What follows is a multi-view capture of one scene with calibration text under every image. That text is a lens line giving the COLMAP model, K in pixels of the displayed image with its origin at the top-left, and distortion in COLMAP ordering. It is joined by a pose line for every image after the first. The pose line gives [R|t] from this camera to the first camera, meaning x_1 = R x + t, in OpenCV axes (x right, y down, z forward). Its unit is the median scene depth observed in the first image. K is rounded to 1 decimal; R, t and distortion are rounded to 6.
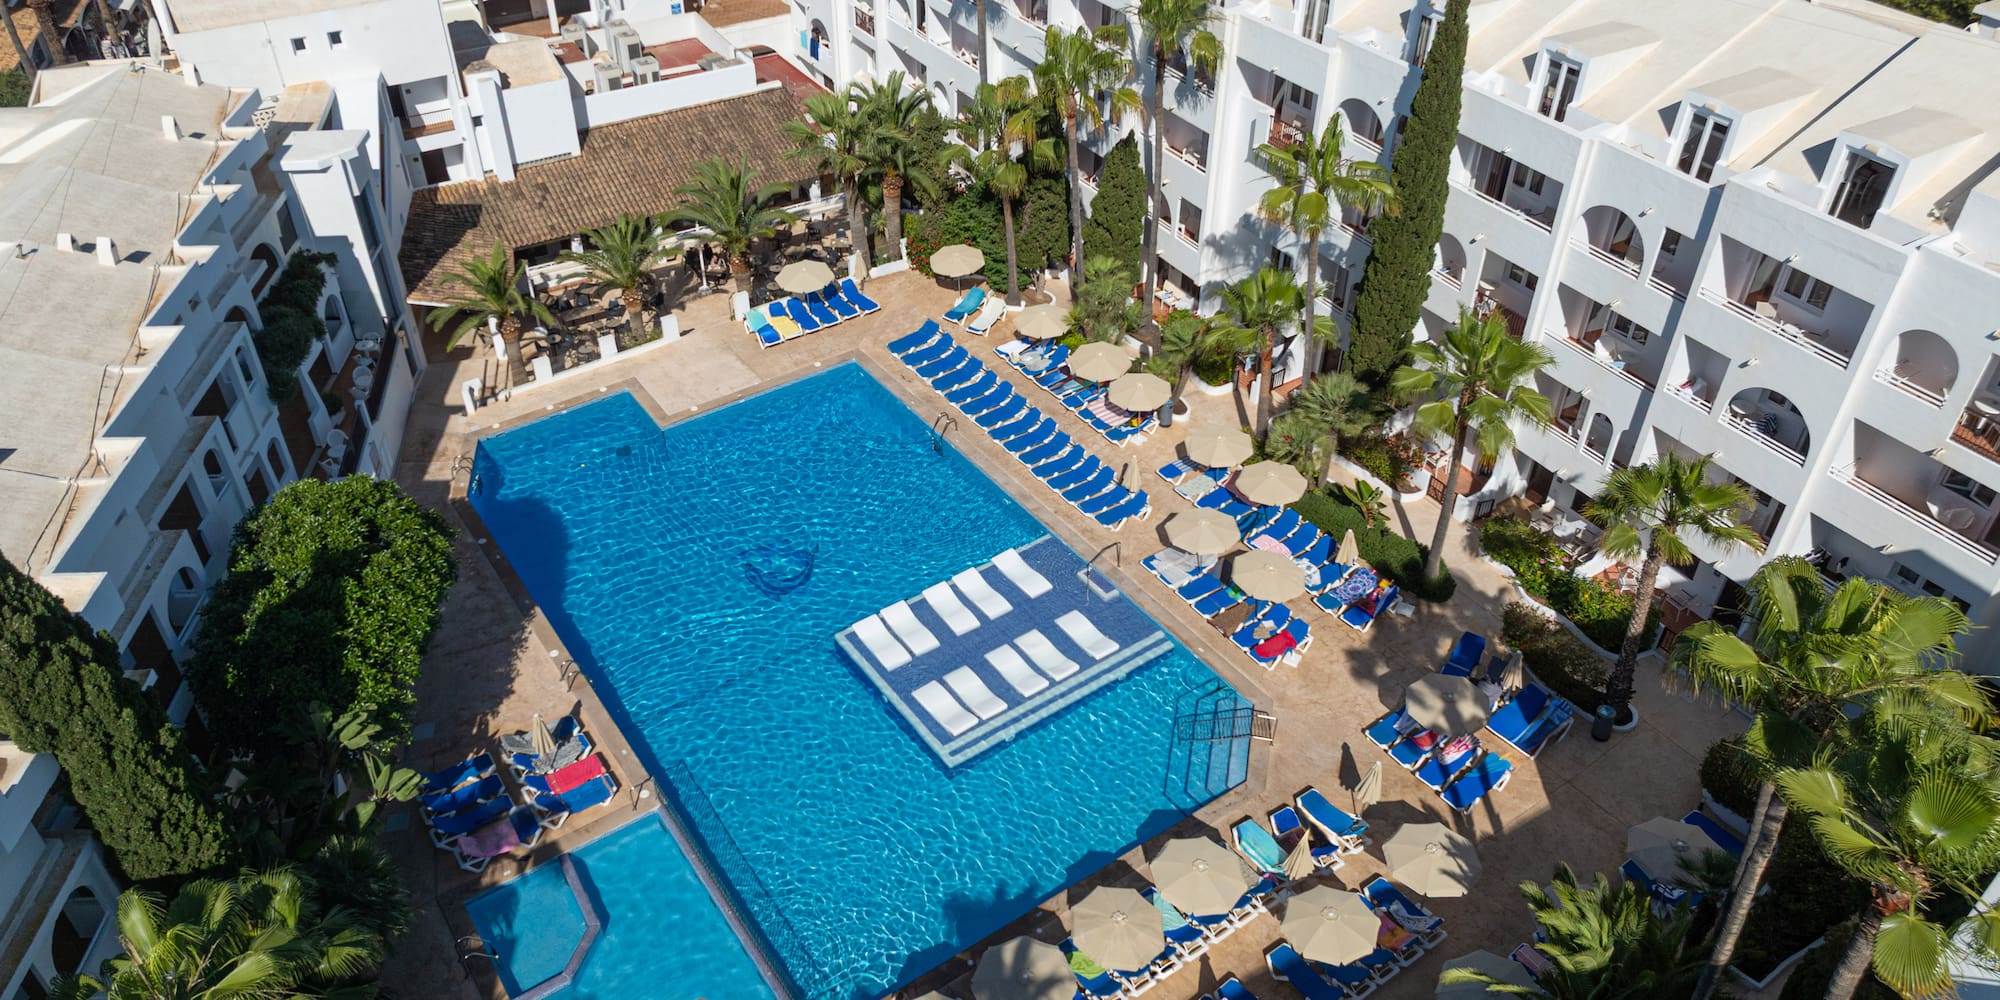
lens RADIAL K [[1383.4, 0, 1000.0], [0, 1383.4, 500.0], [0, 0, 1]] dist [-0.023422, 0.001548]
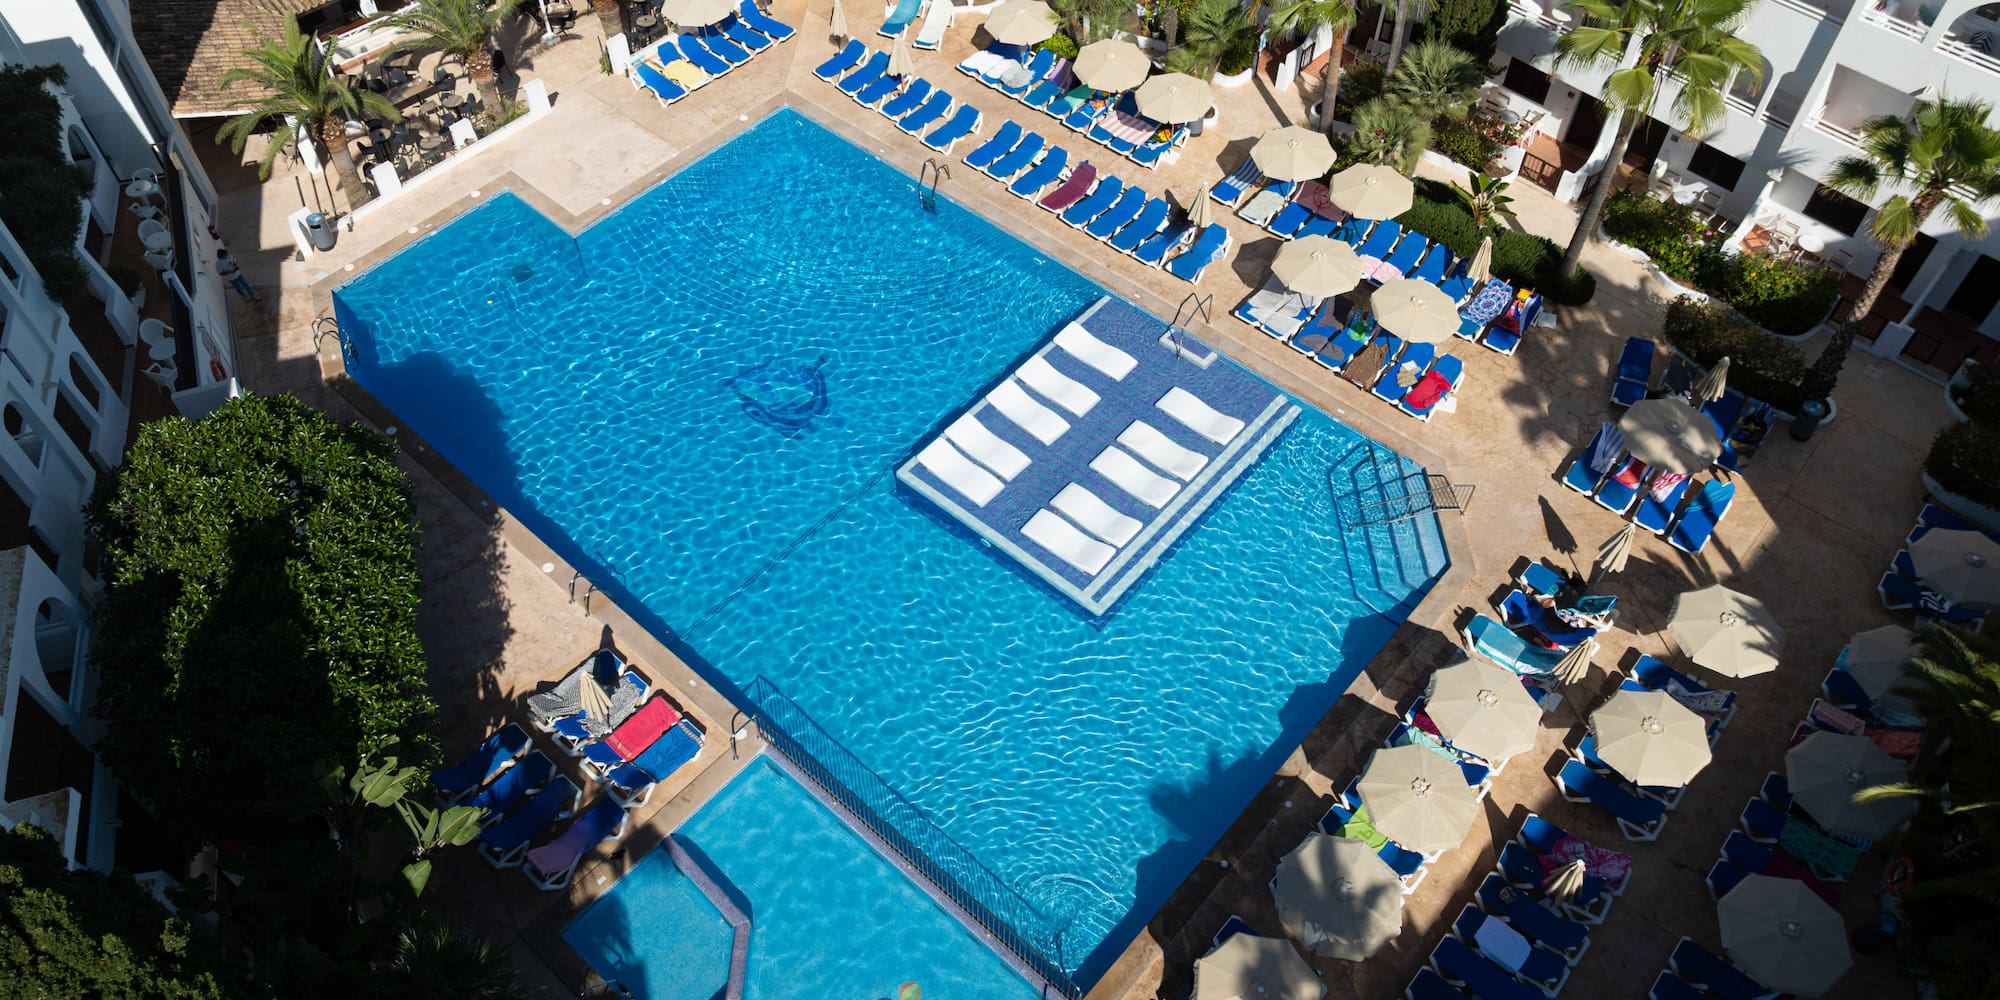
lens RADIAL K [[1364.1, 0, 1000.0], [0, 1364.1, 500.0], [0, 0, 1]] dist [-0.032940, -0.003947]
pose [[0.971817, -0.186355, 0.144371, -0.174959], [0.149205, 0.960395, 0.235327, -0.061075], [-0.182508, -0.207154, 0.961134, 0.232387]]
